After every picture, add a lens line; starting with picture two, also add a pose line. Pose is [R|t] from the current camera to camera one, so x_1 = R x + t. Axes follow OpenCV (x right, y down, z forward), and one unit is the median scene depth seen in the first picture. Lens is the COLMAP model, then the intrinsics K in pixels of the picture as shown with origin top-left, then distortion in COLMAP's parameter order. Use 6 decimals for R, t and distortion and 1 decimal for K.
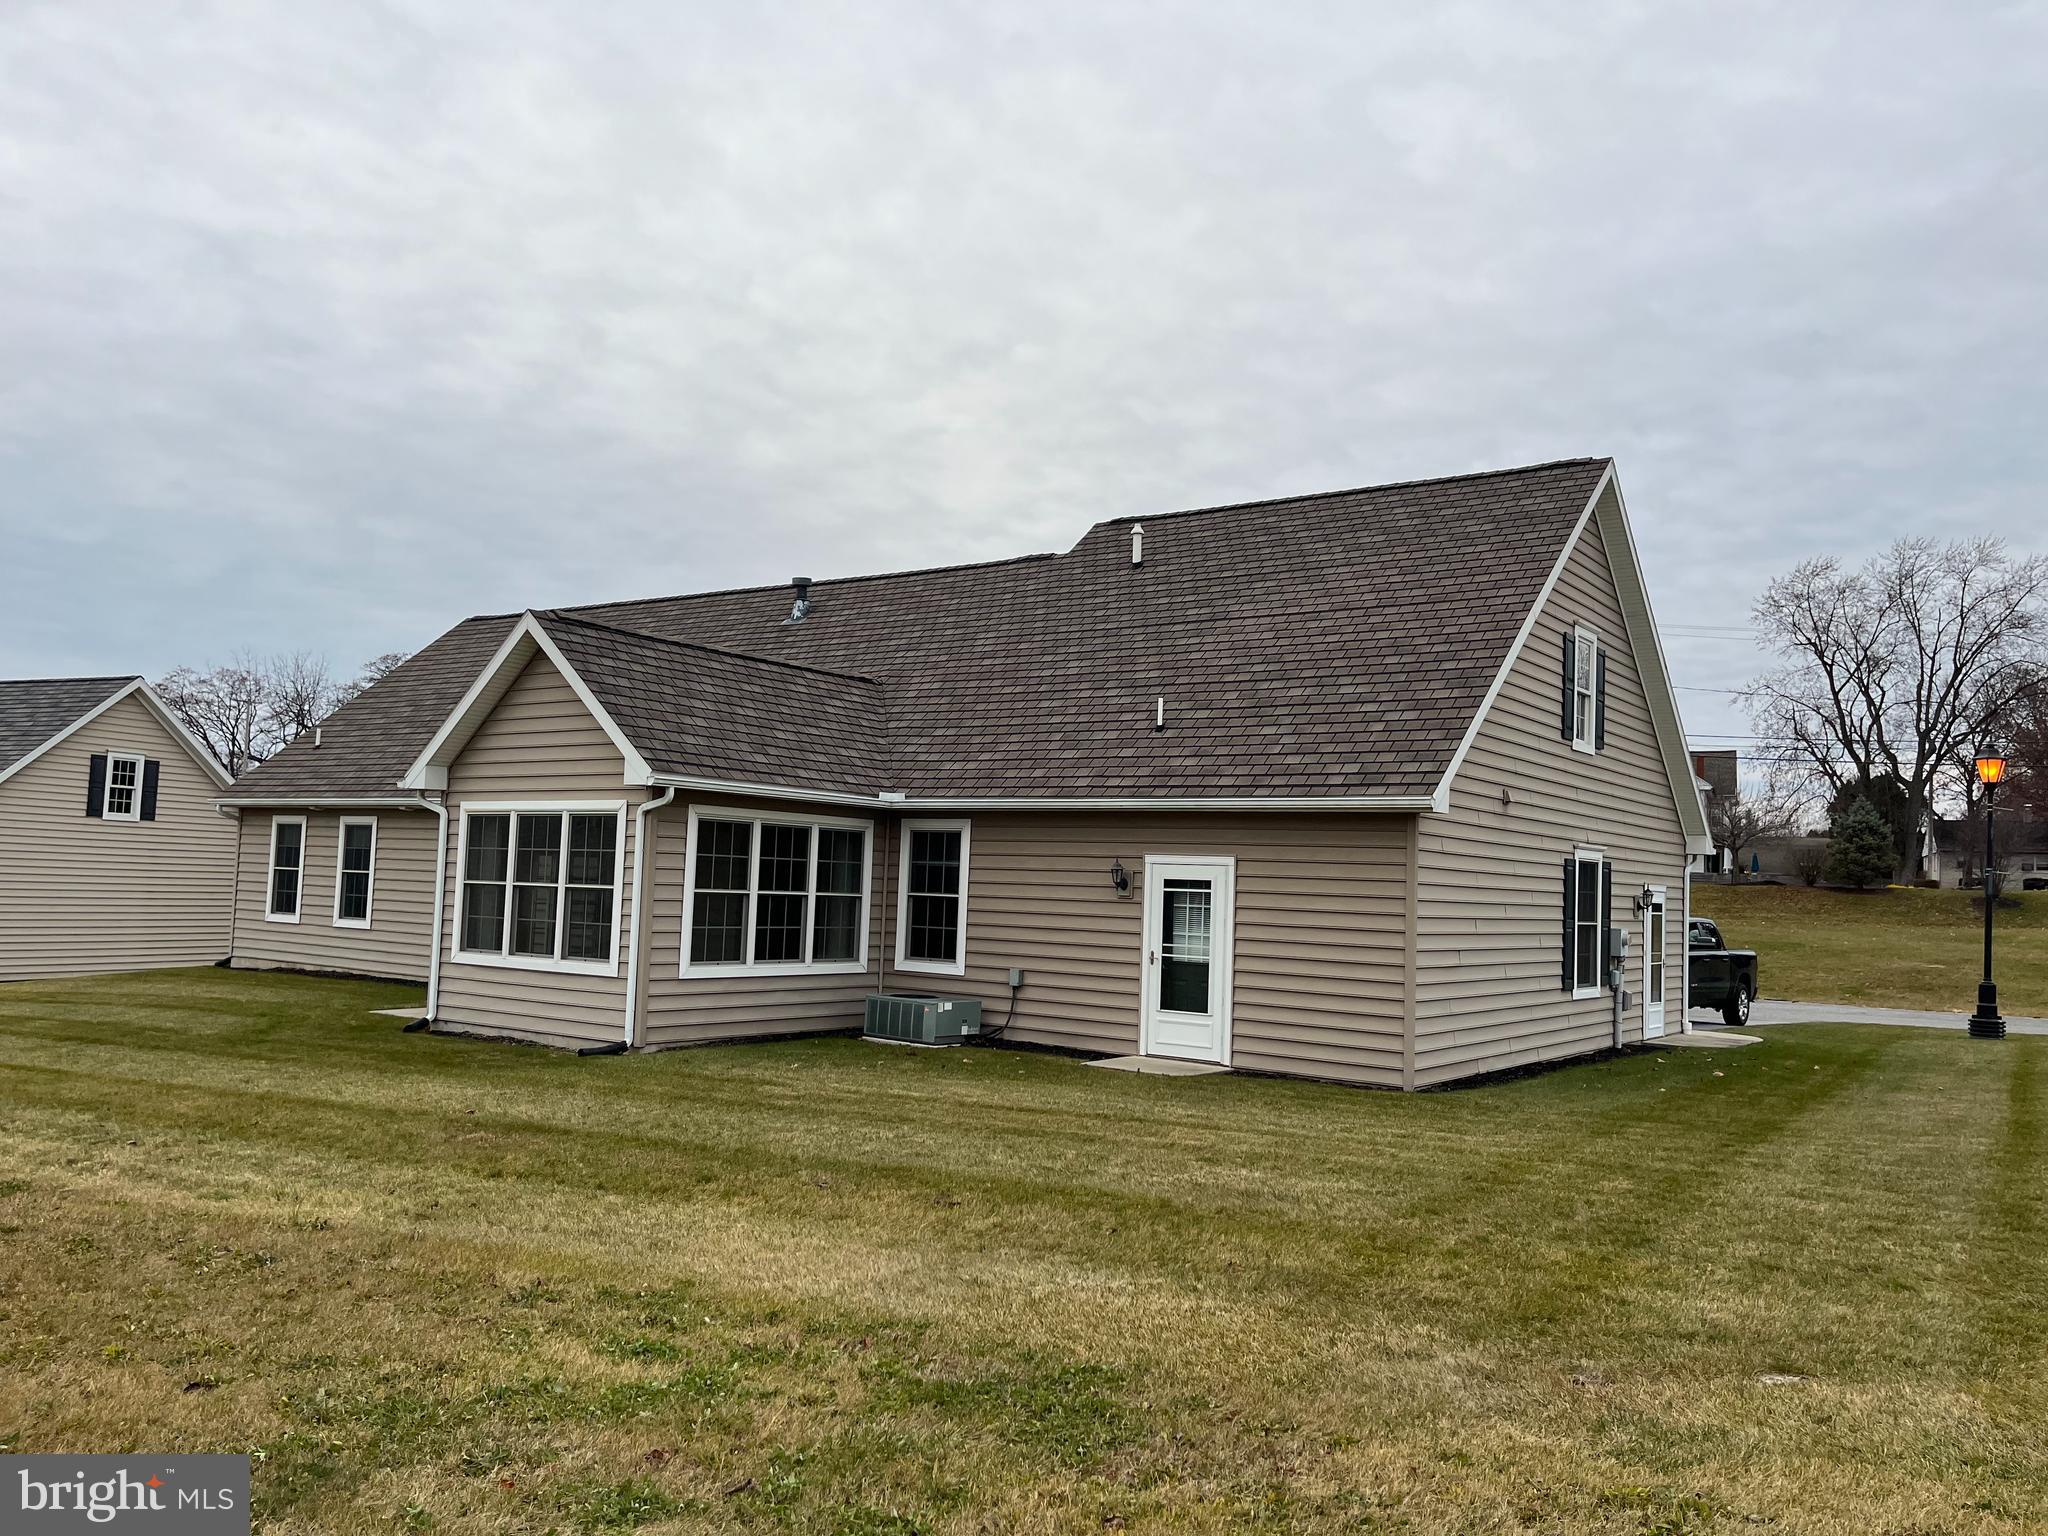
lens RADIAL K [[1541.3, 0, 1044.3], [0, 1541.3, 777.6], [0, 0, 1]] dist [0.075850, -0.107236]
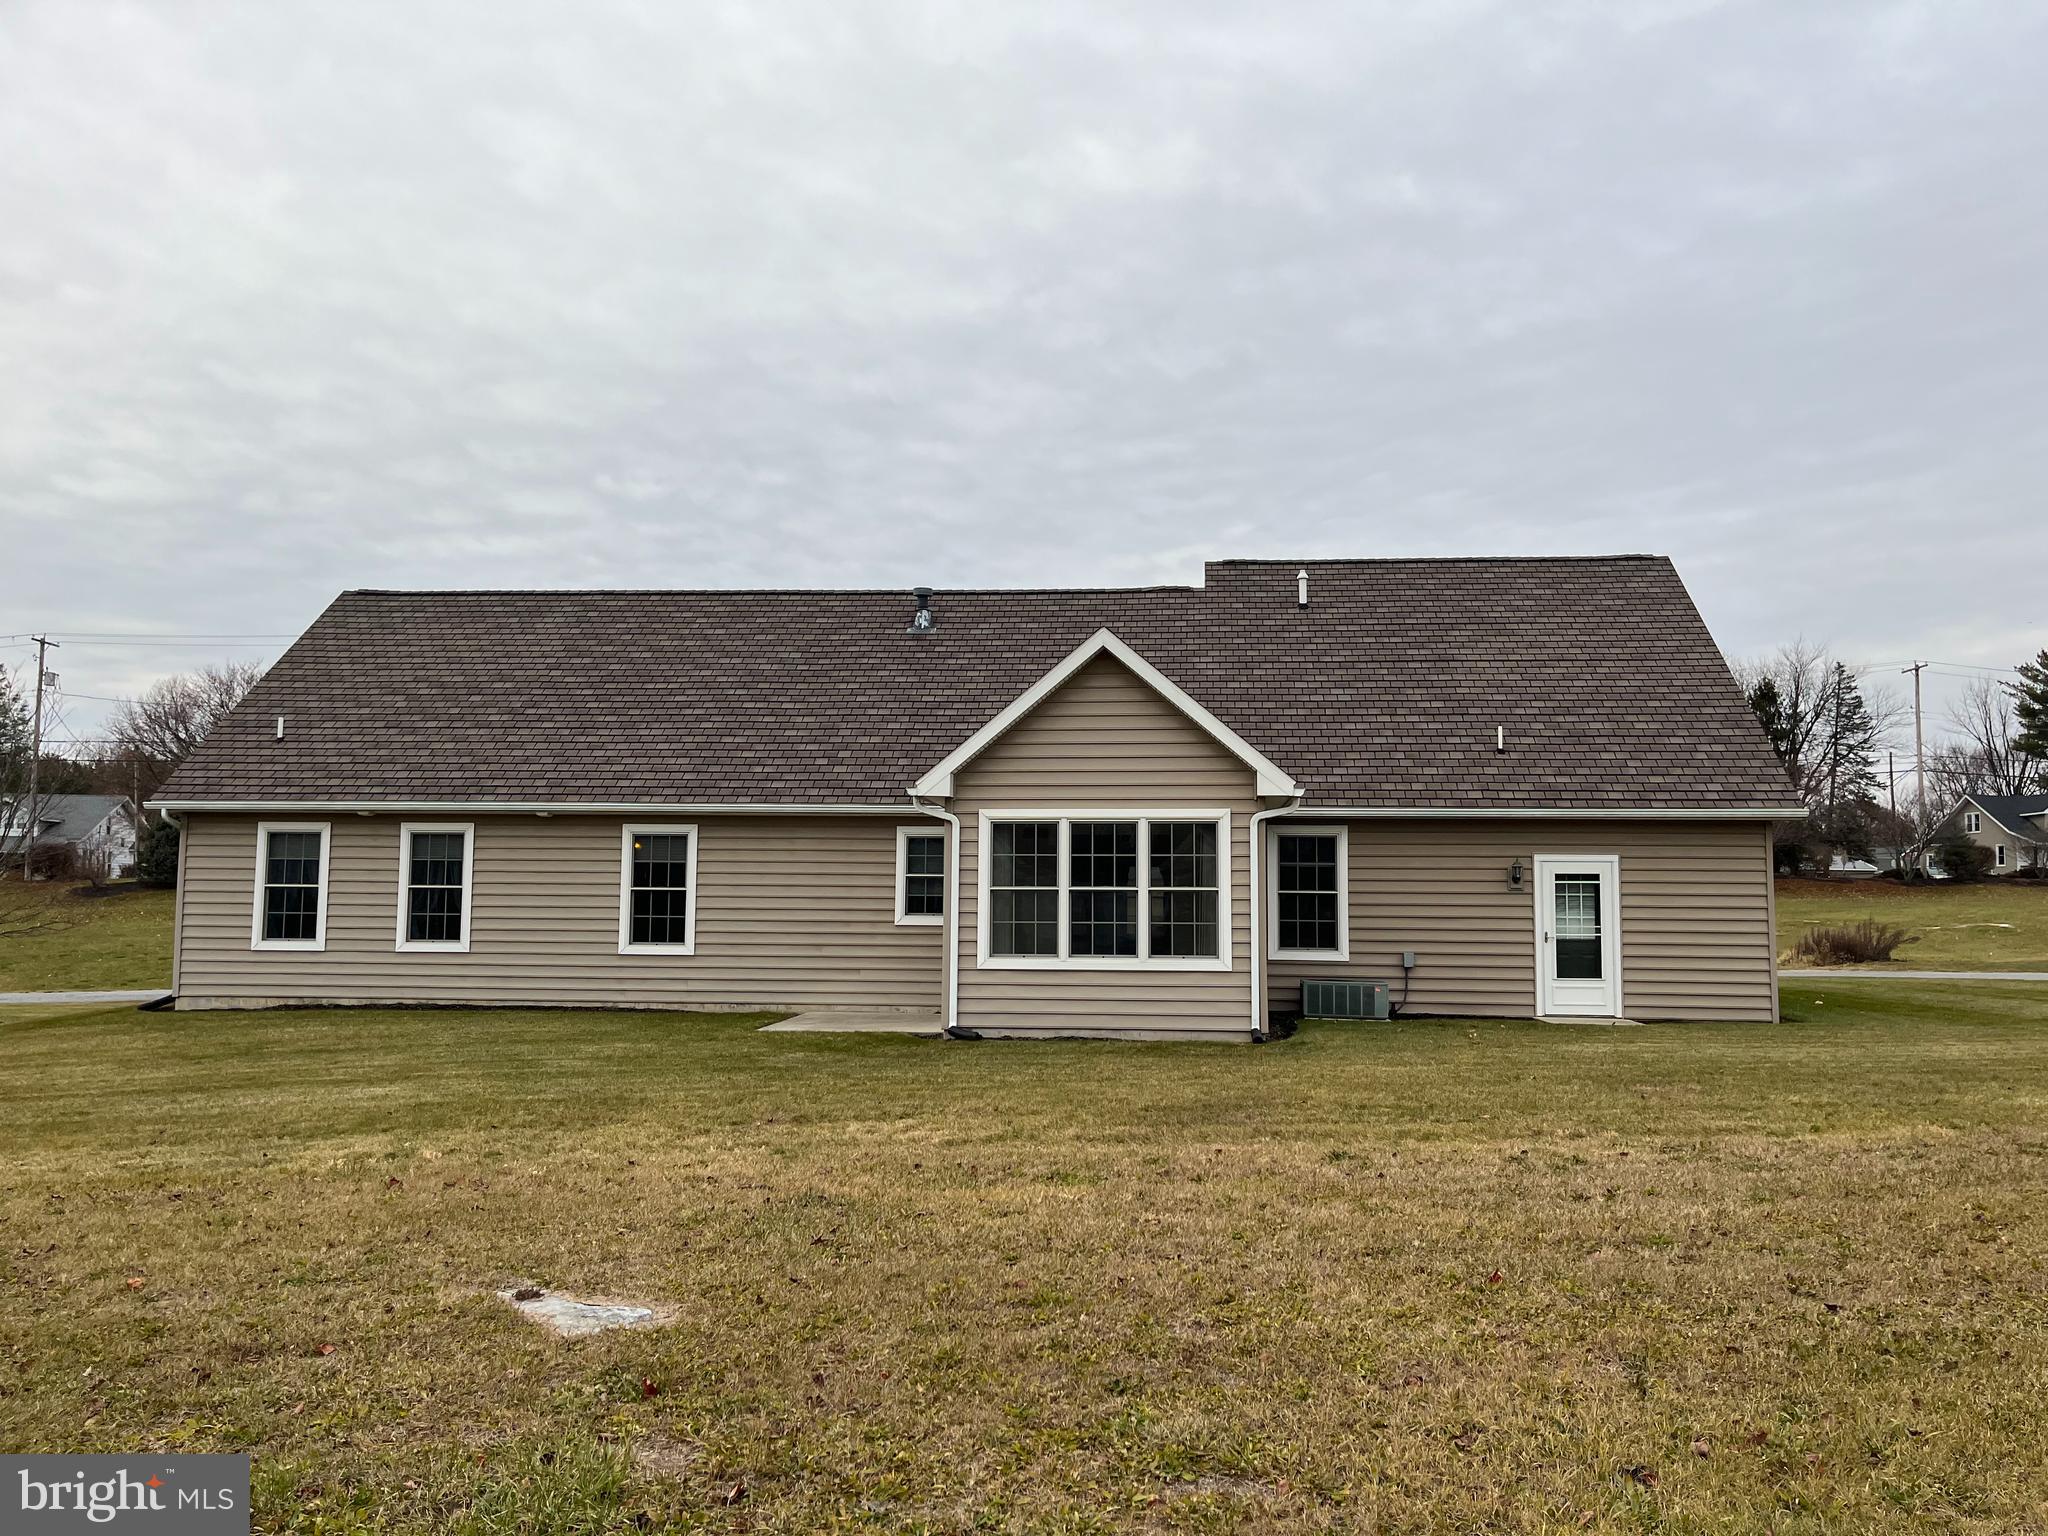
lens RADIAL K [[1541.3, 0, 1044.3], [0, 1541.3, 777.6], [0, 0, 1]] dist [0.075850, -0.107236]
pose [[0.861609, 0.013613, 0.507390, -0.879407], [-0.012716, 0.999905, -0.005233, -0.000125], [-0.507413, -0.001943, 0.861701, 0.122950]]
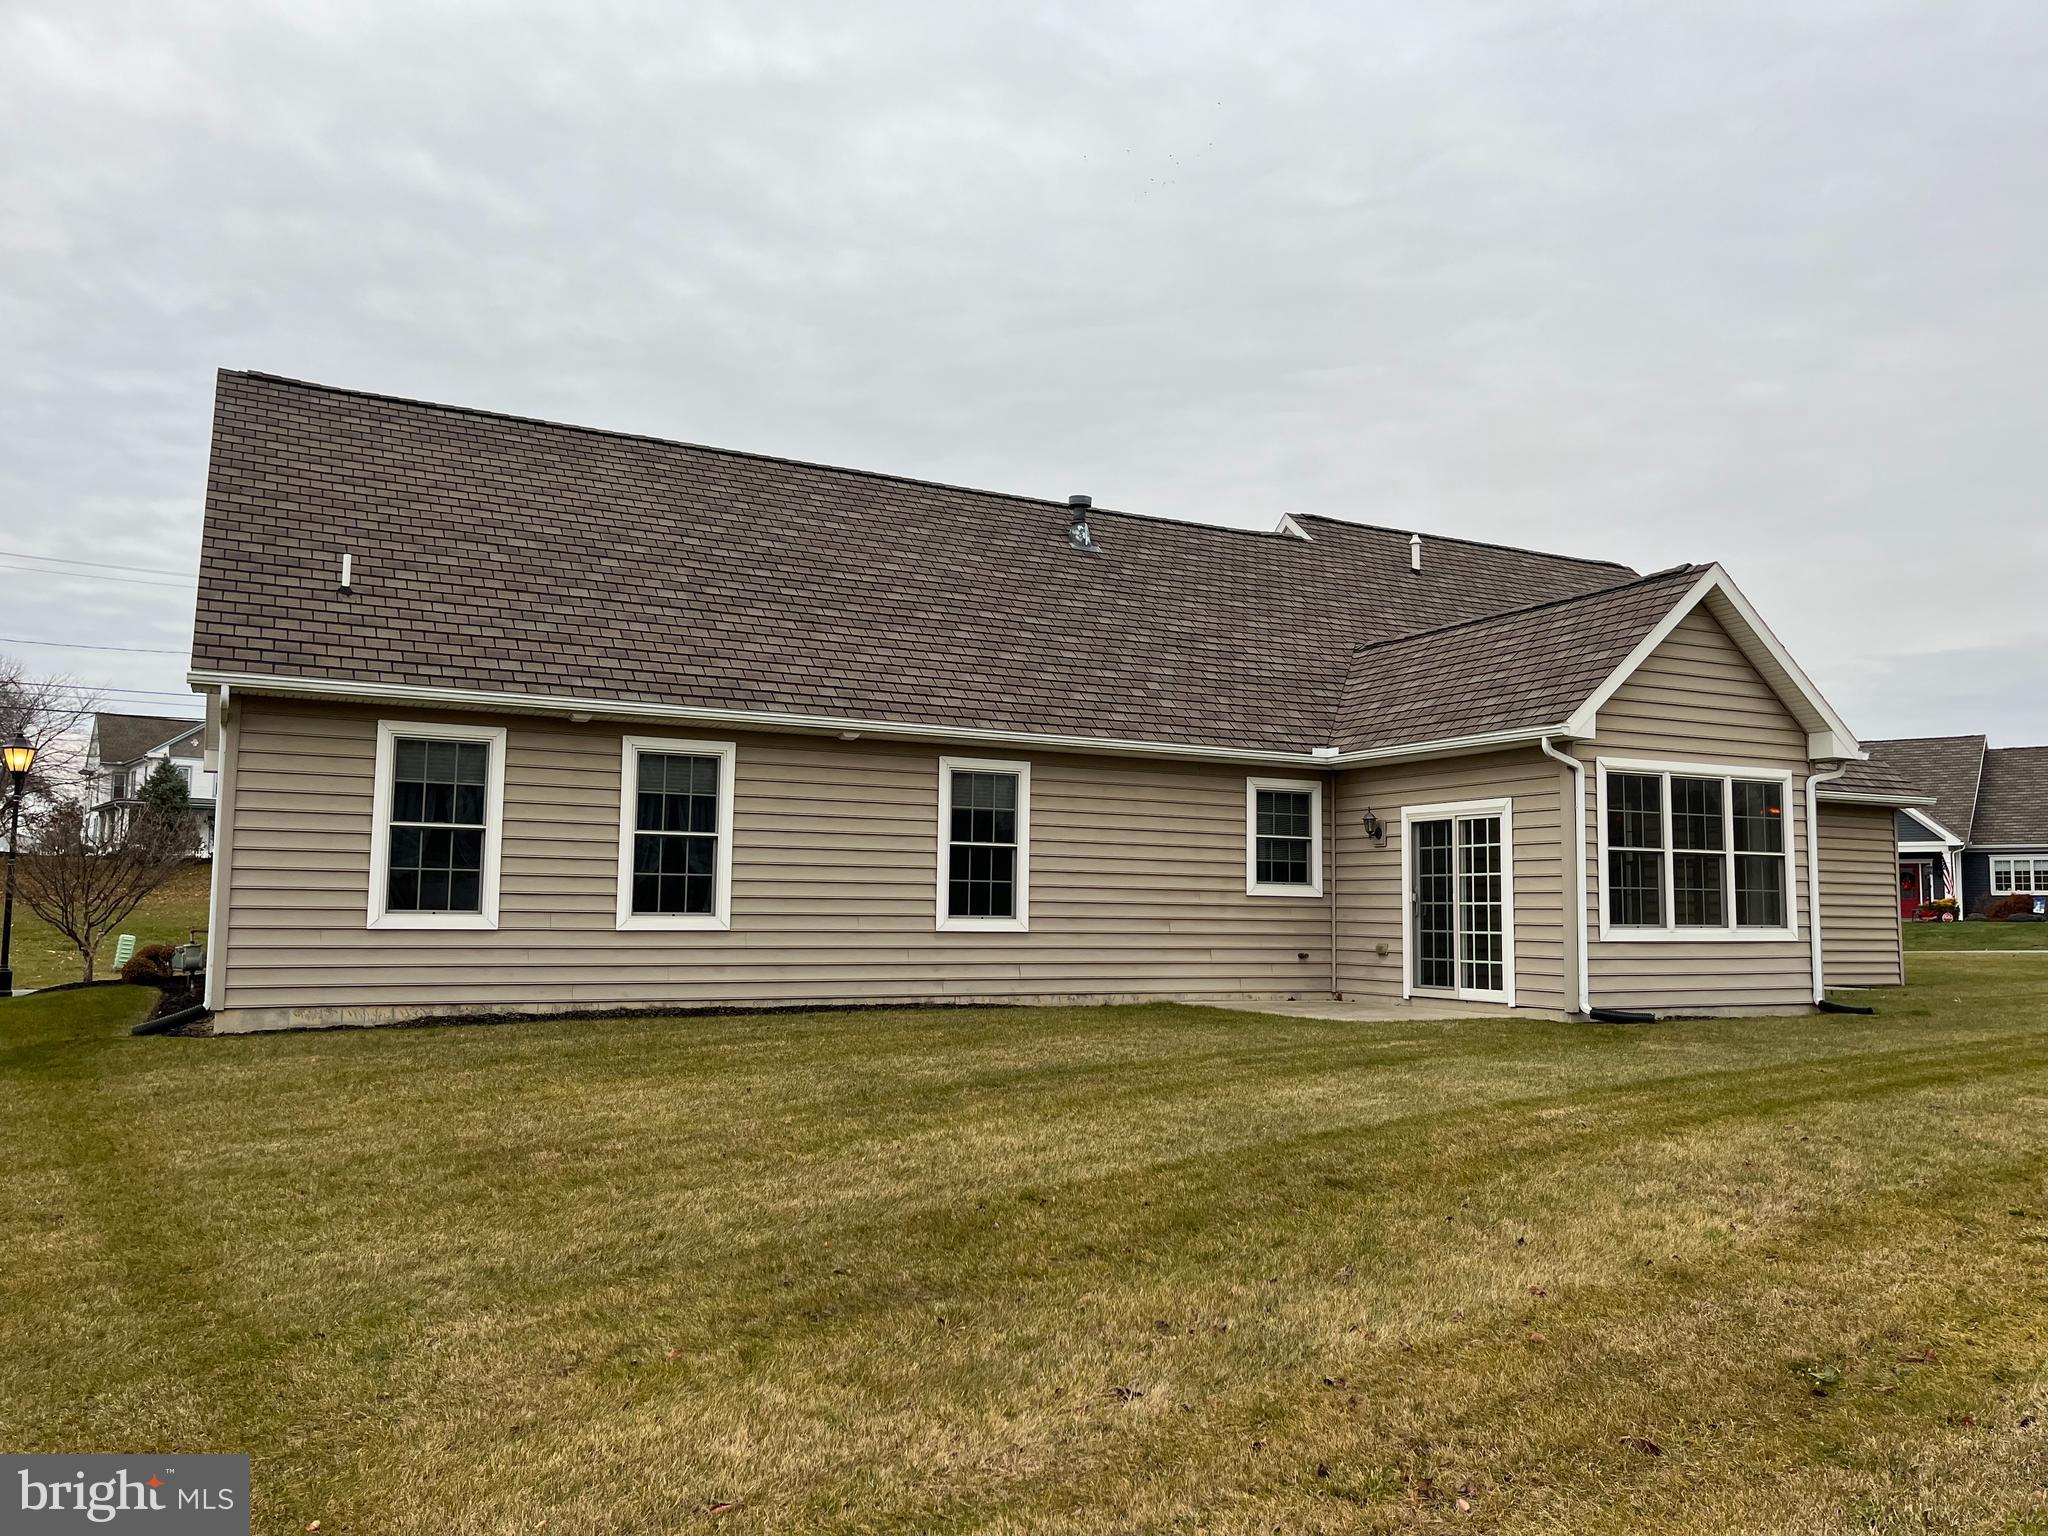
lens RADIAL K [[1541.3, 0, 1044.3], [0, 1541.3, 777.6], [0, 0, 1]] dist [0.075850, -0.107236]
pose [[0.451099, 0.046067, 0.891284, -1.338973], [-0.056203, 0.998151, -0.023145, 0.067301], [-0.890703, -0.039652, 0.452854, 0.916129]]
